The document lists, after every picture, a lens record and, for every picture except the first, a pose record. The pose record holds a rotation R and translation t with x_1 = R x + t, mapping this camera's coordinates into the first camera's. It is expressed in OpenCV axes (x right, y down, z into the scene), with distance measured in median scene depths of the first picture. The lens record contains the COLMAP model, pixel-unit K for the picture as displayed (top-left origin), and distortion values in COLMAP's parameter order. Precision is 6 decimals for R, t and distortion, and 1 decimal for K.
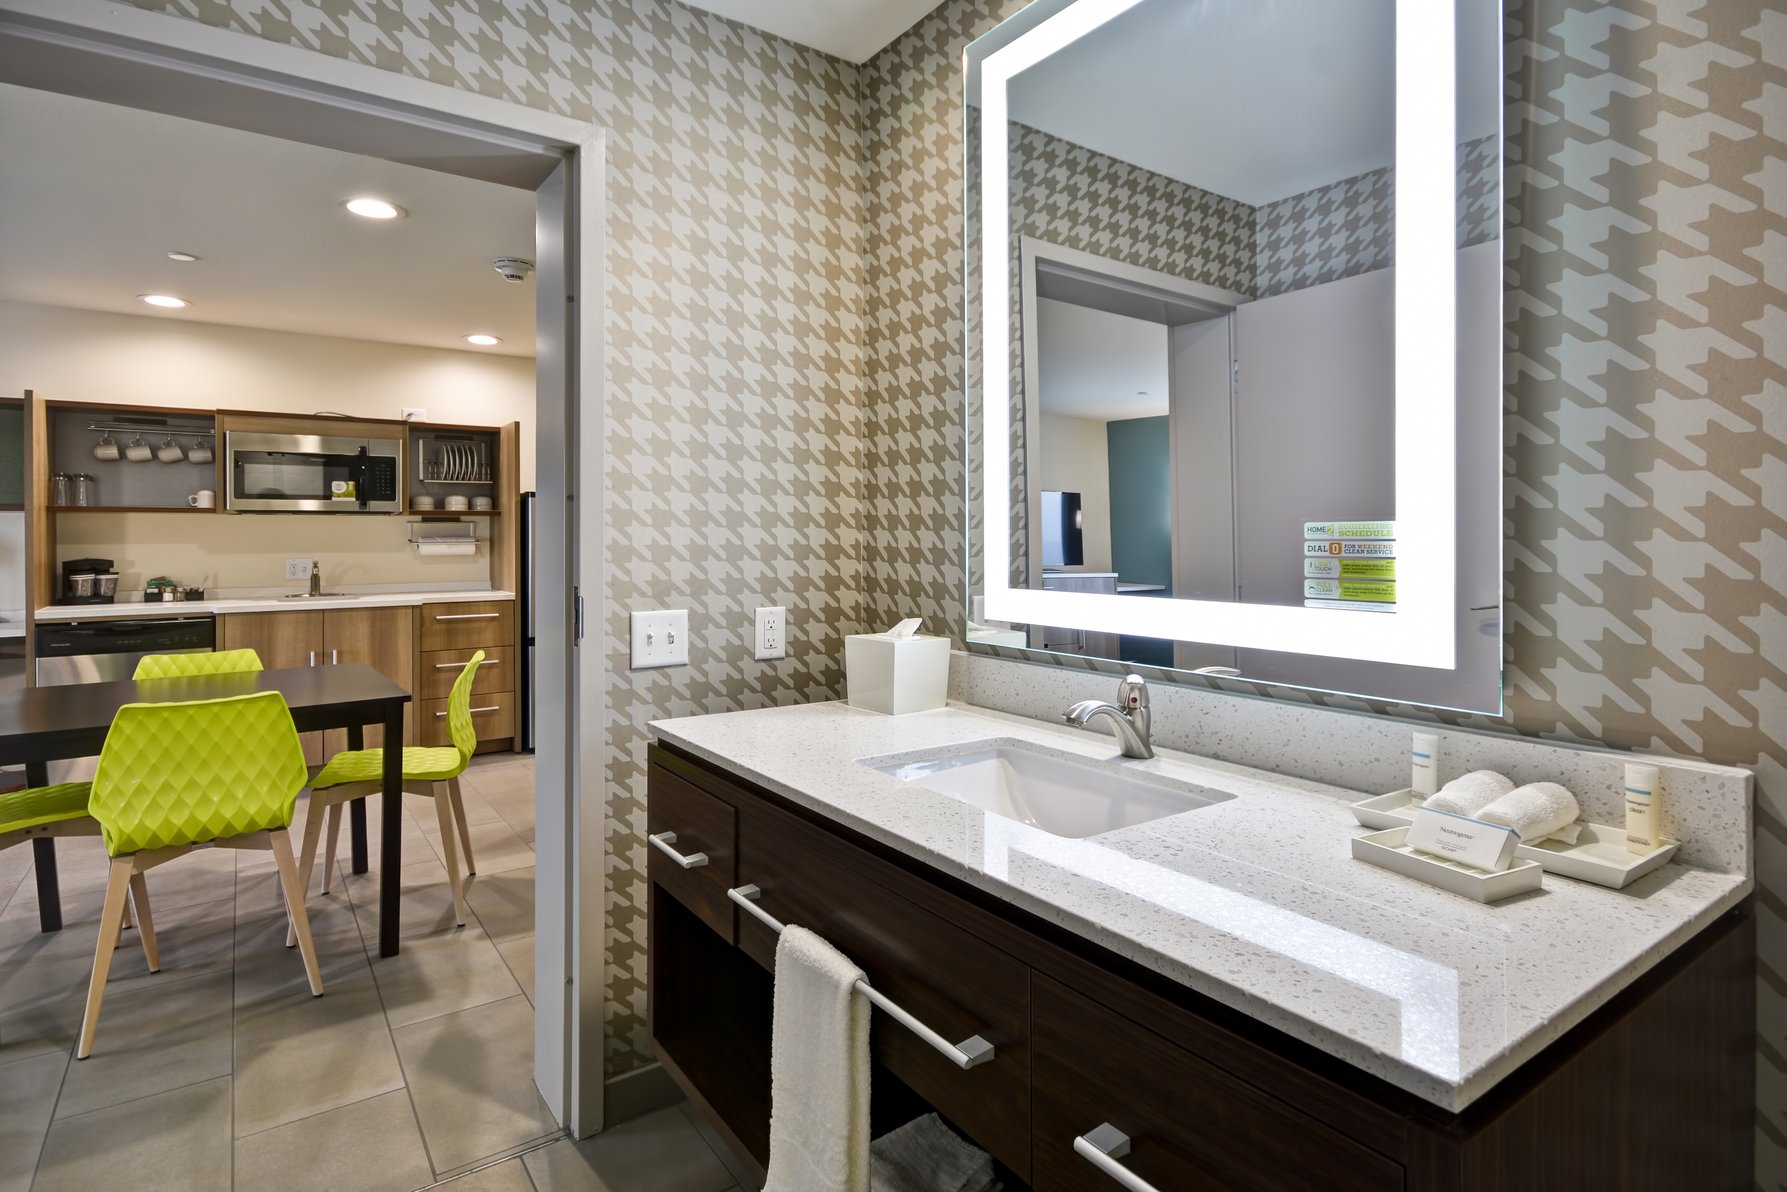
lens RADIAL K [[863.4, 0, 892.9], [0, 863.4, 545.5], [0, 0, 1]] dist [-0.000940, -0.000442]
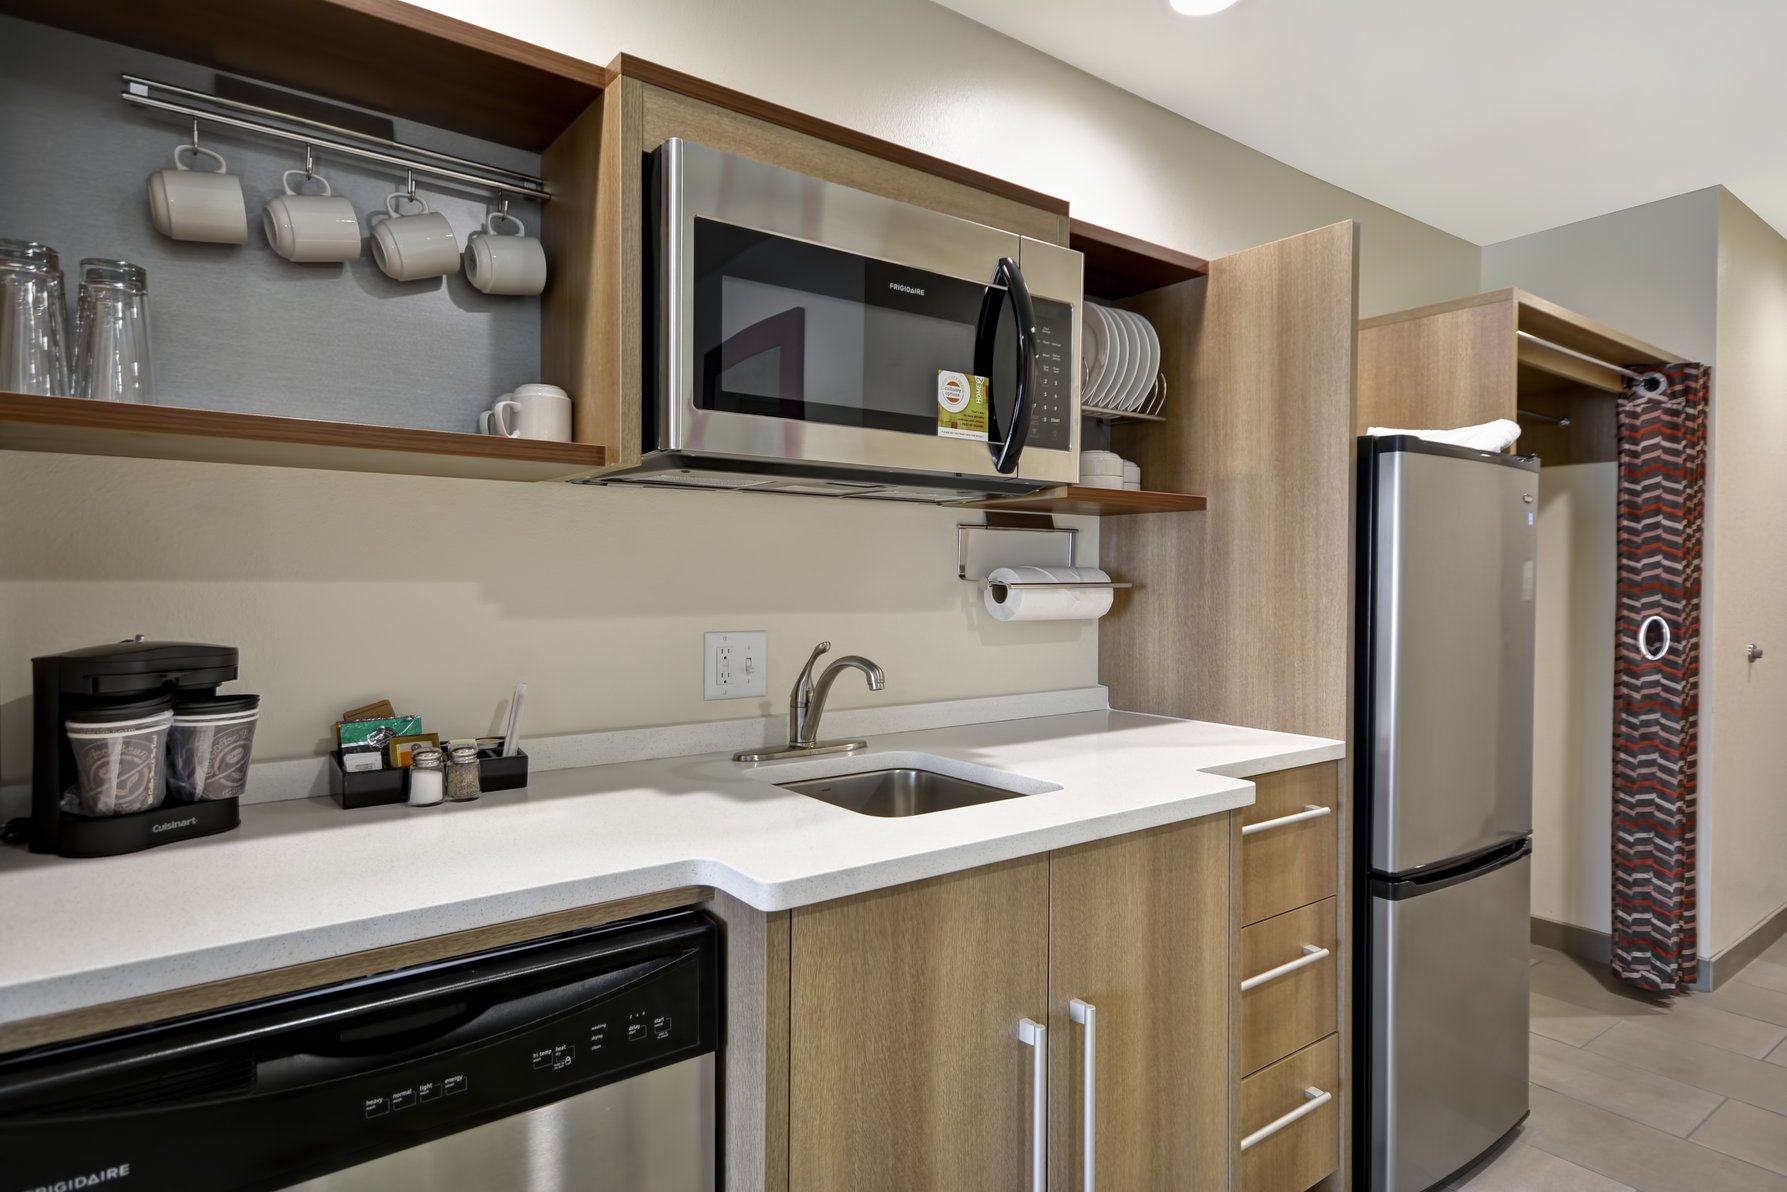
lens RADIAL K [[1000.8, 0, 893.5], [0, 1000.8, 596.0], [0, 0, 1]] dist [0.014262, 0.000290]
pose [[0.999932, 0.011523, 0.001535, -0.627513], [-0.011533, 0.999913, 0.006423, -0.000604], [-0.001461, -0.006440, 0.999978, 0.626475]]
